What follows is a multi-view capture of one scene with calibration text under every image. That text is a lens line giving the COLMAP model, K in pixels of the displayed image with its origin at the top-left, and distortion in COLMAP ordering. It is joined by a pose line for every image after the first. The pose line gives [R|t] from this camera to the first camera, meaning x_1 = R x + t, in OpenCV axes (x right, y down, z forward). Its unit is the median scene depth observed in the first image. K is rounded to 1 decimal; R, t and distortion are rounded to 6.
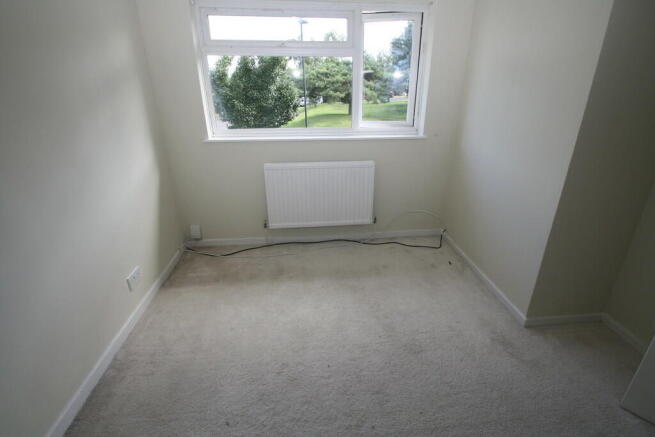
lens RADIAL K [[331.2, 0, 327.5], [0, 331.2, 218.5], [0, 0, 1]] dist [-0.003748, -0.000649]
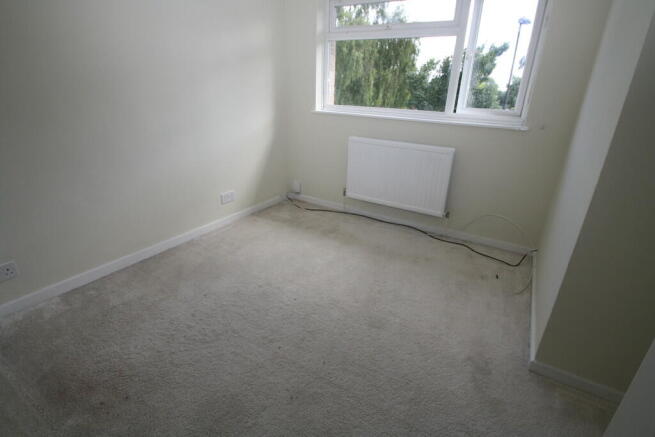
lens RADIAL K [[331.2, 0, 327.5], [0, 331.2, 218.5], [0, 0, 1]] dist [-0.003748, -0.000649]
pose [[0.786081, 0.252220, -0.564324, 0.414534], [-0.272687, 0.960824, 0.049589, 0.062399], [0.554724, 0.114903, 0.824062, 0.067098]]
